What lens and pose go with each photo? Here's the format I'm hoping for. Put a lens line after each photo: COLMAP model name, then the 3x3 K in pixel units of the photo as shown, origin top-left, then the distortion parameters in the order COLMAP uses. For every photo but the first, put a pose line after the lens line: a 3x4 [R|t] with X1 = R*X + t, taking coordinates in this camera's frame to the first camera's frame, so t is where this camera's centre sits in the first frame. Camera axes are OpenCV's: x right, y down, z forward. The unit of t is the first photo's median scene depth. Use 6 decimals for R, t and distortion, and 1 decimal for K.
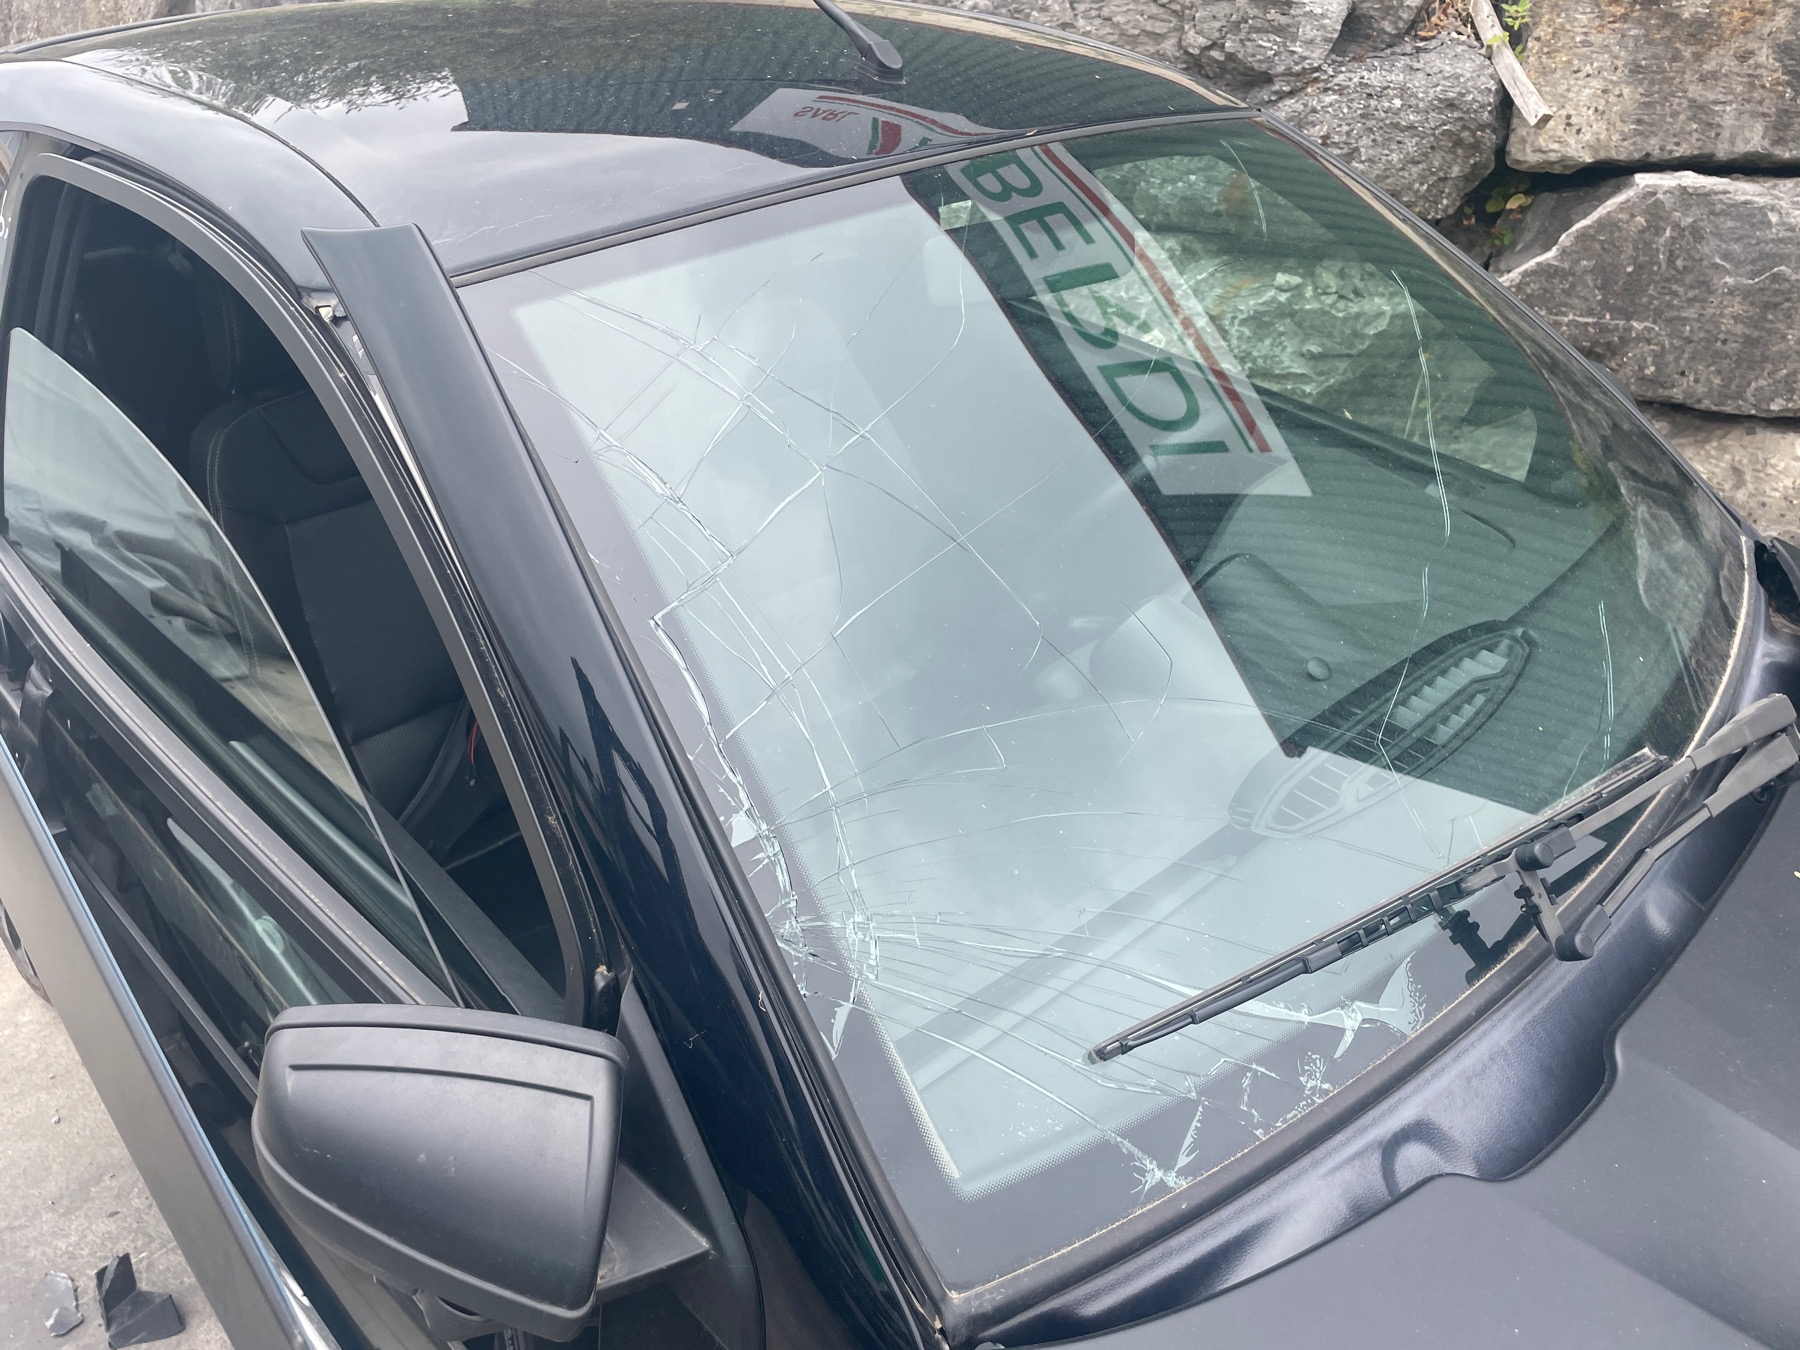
lens RADIAL K [[1366.5, 0, 880.7], [0, 1366.5, 664.9], [0, 0, 1]] dist [0.080275, -0.108766]
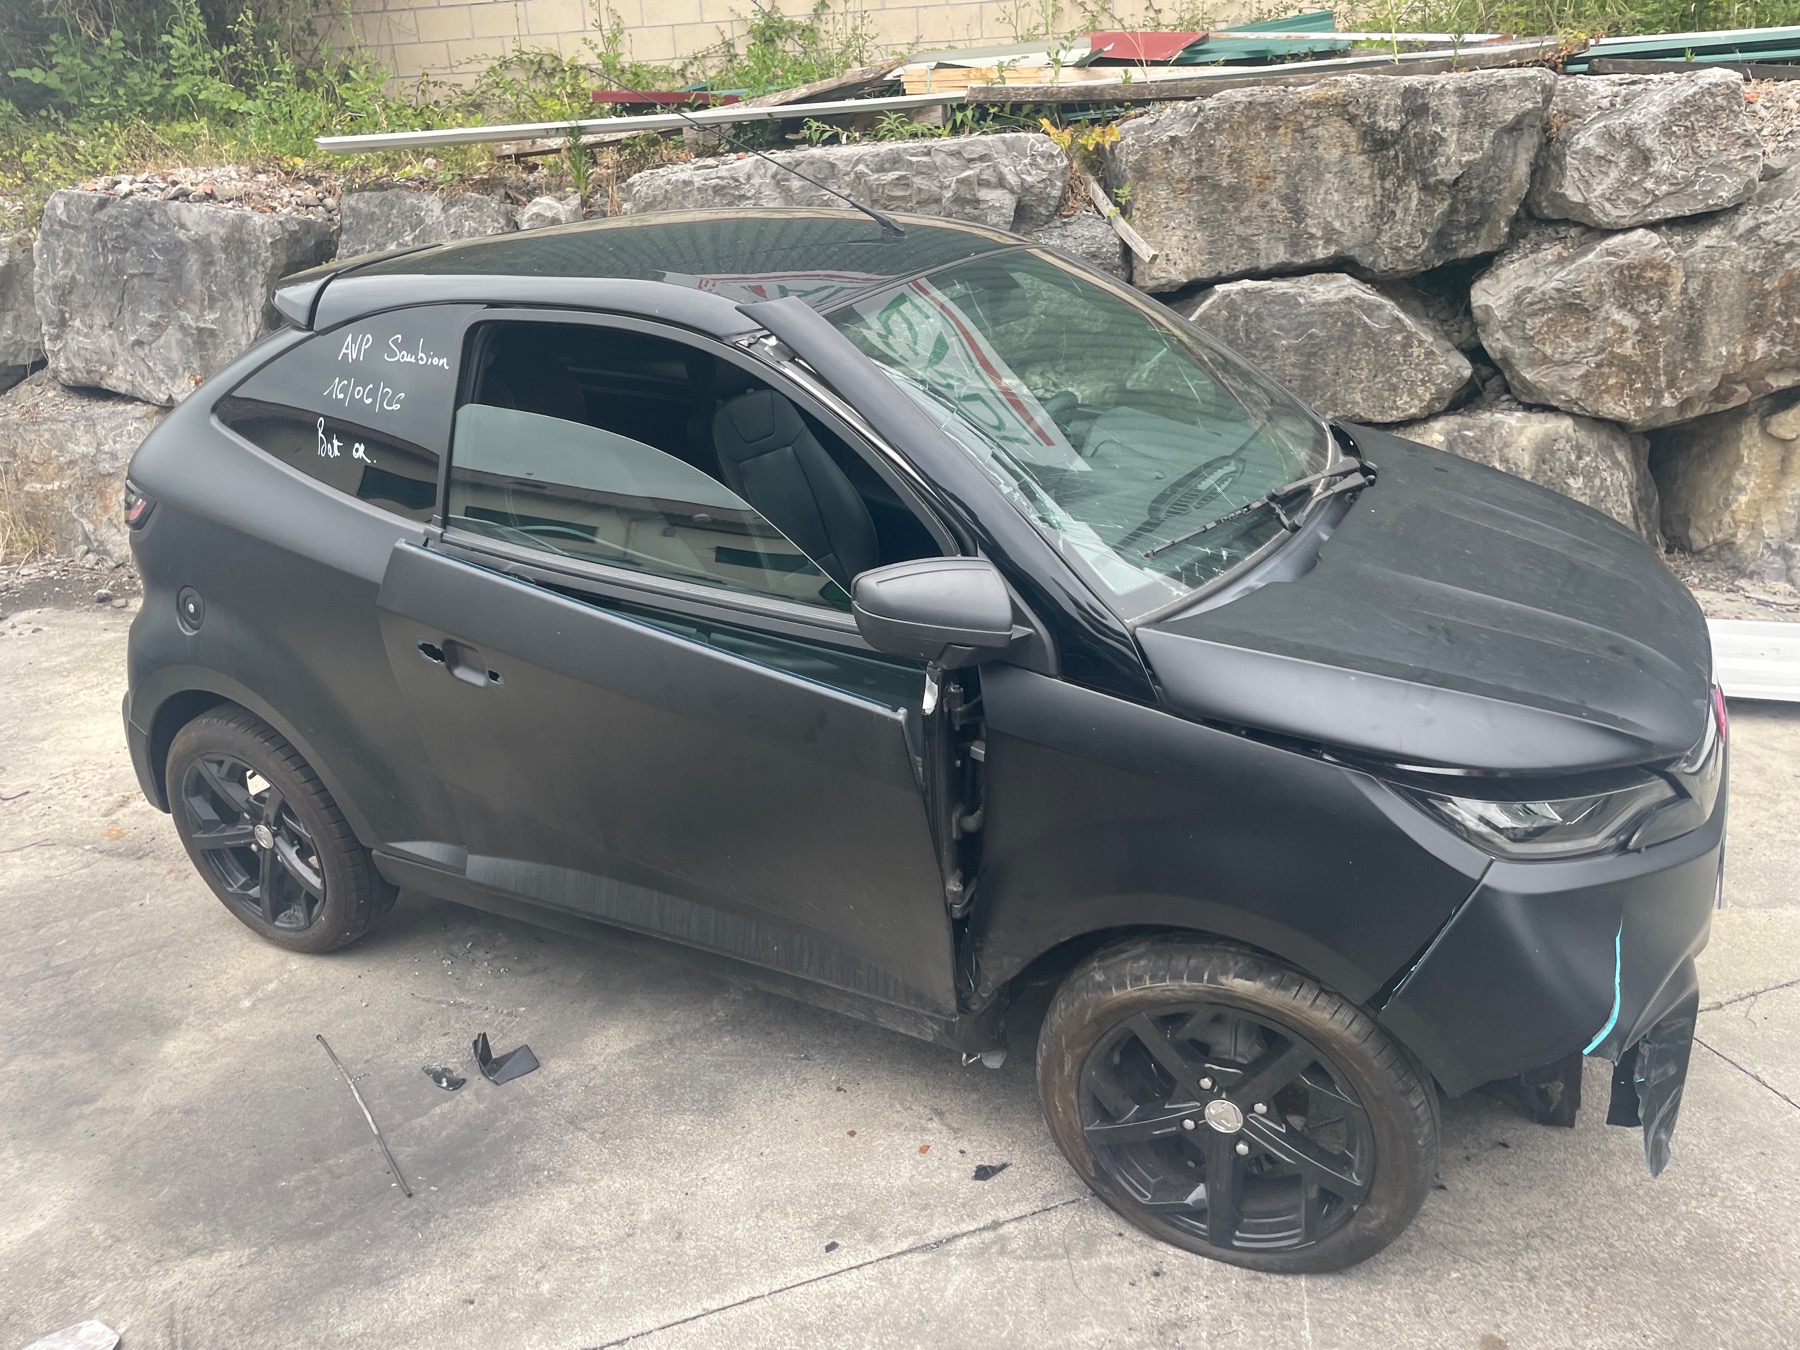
lens RADIAL K [[1366.5, 0, 905.7], [0, 1366.5, 664.5], [0, 0, 1]] dist [0.080275, -0.108766]
pose [[0.955742, -0.161455, 0.245944, -0.235184], [0.194417, 0.974026, -0.116085, 0.171630], [-0.220814, 0.158763, 0.962307, -0.342138]]
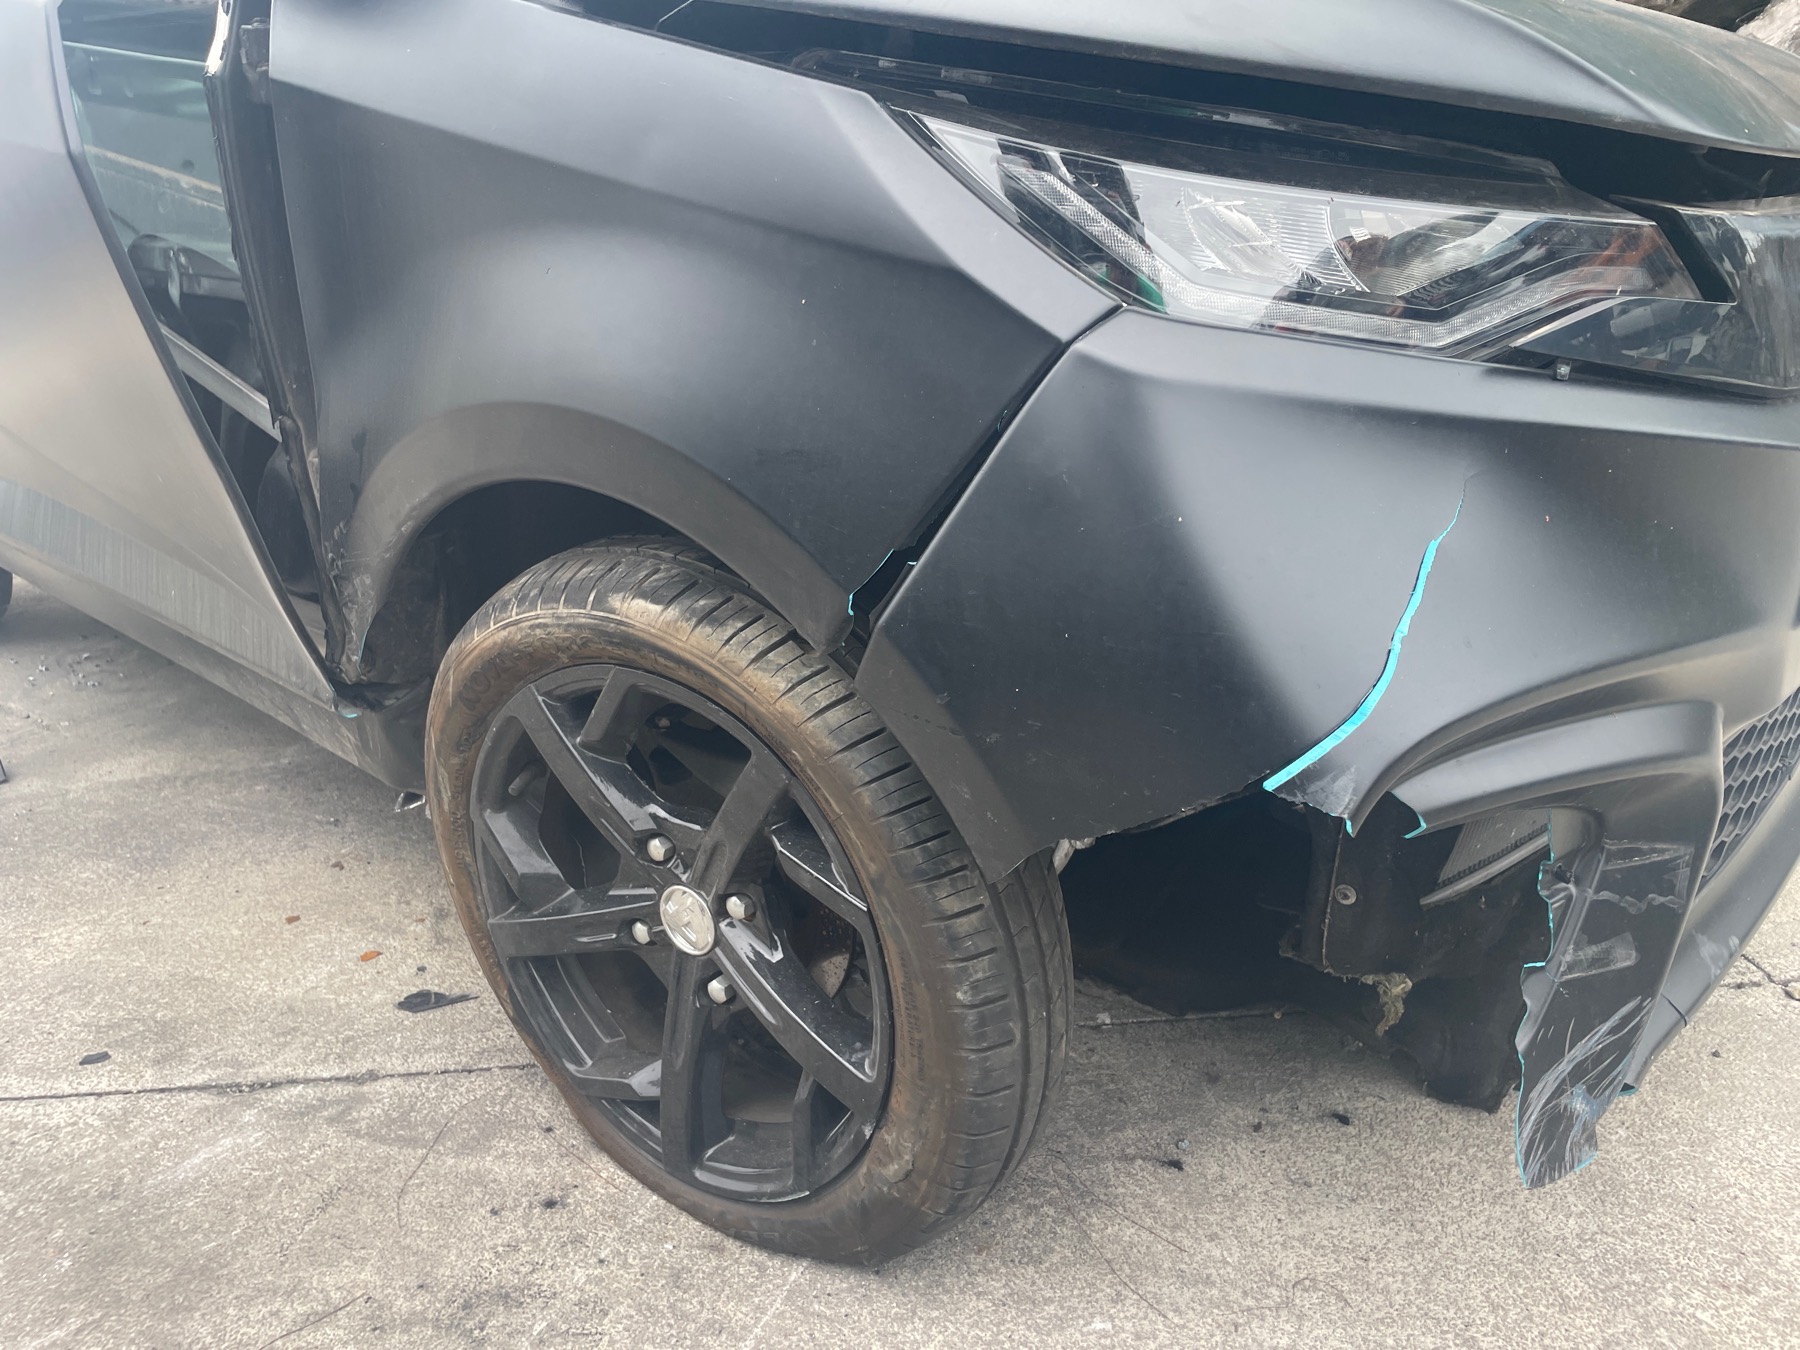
lens RADIAL K [[1366.5, 0, 881.1], [0, 1366.5, 663.2], [0, 0, 1]] dist [0.080275, -0.108766]
pose [[0.998441, -0.039791, 0.039140, 0.073350], [0.045161, 0.988017, -0.147592, 0.323944], [-0.032798, 0.149129, 0.988274, -0.051104]]
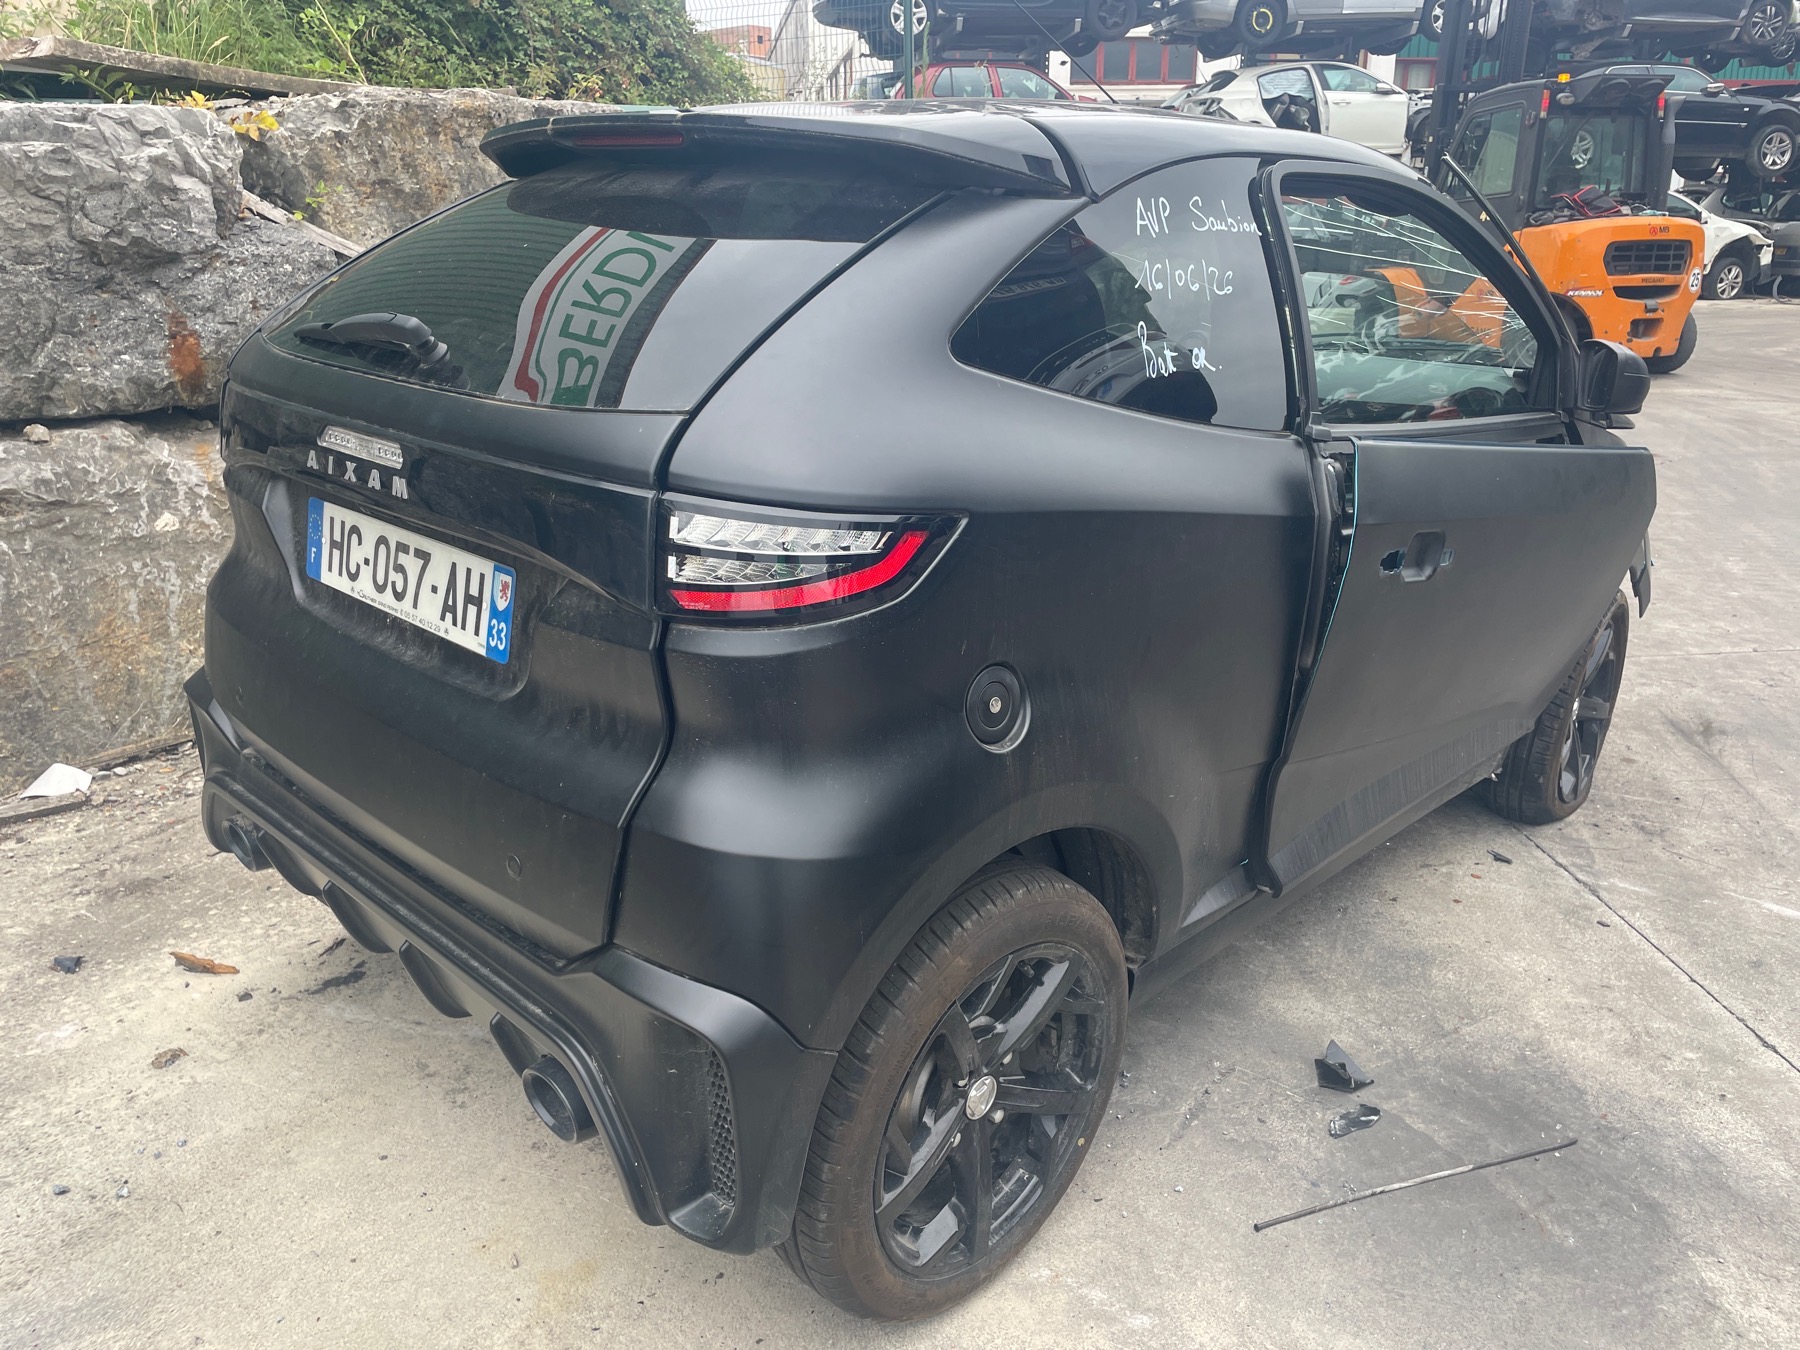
lens RADIAL K [[1366.5, 0, 893.4], [0, 1366.5, 669.4], [0, 0, 1]] dist [0.080275, -0.108766]
pose [[-0.015852, -0.323575, 0.946070, -0.902785], [0.488839, 0.822890, 0.289636, -0.224632], [-0.872230, 0.467067, 0.145132, 0.567004]]
